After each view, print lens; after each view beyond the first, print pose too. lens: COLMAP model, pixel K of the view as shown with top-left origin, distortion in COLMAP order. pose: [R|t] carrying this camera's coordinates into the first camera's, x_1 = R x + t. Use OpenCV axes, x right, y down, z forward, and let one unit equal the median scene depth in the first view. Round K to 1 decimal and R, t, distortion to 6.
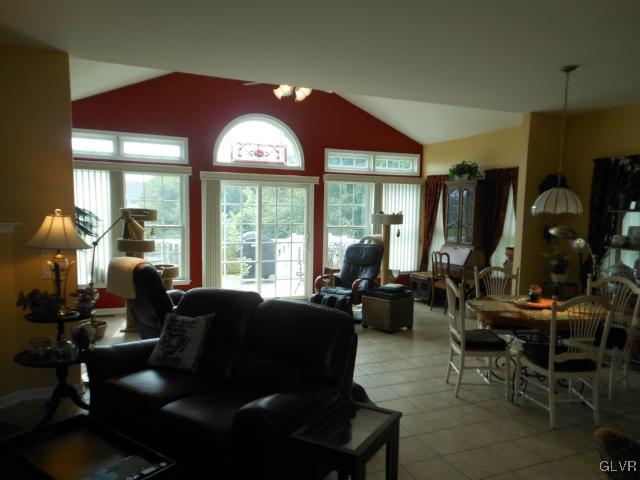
lens RADIAL K [[491.9, 0, 319.7], [0, 491.9, 245.6], [0, 0, 1]] dist [0.078199, -0.014904]
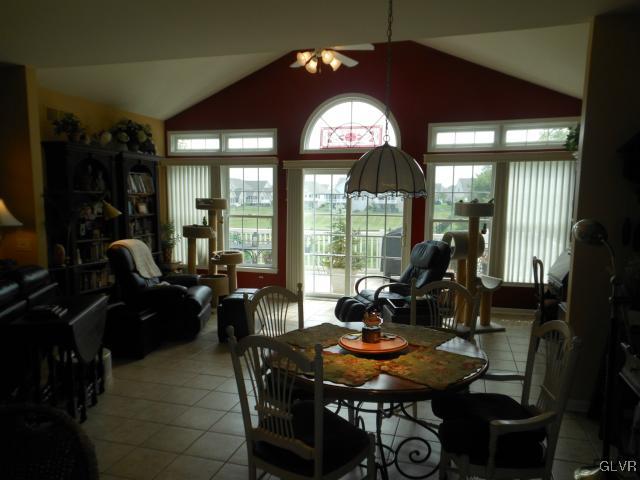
lens RADIAL K [[491.9, 0, 320.6], [0, 491.9, 243.4], [0, 0, 1]] dist [0.078199, -0.014904]
pose [[0.765876, 0.044947, -0.641416, 0.527020], [-0.045100, 0.998852, 0.016143, -0.004633], [0.641405, 0.016565, 0.767024, 0.336417]]
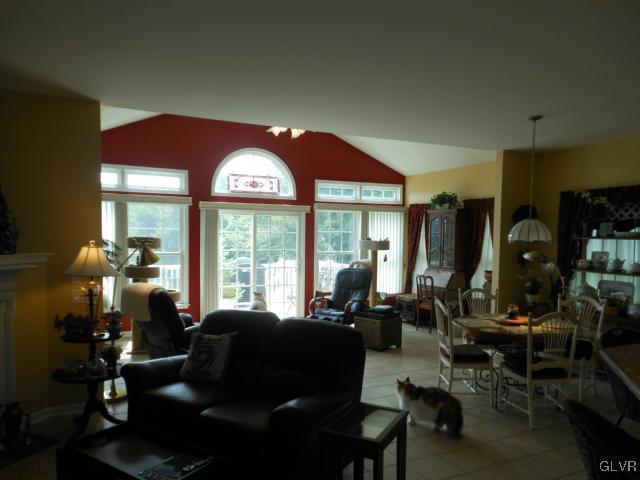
lens RADIAL K [[491.9, 0, 318.3], [0, 491.9, 246.8], [0, 0, 1]] dist [0.078199, -0.014904]
pose [[0.999004, -0.006513, 0.044148, -0.039390], [0.008558, 0.998891, -0.046299, -0.001571], [-0.043798, 0.046631, 0.997952, -0.077501]]
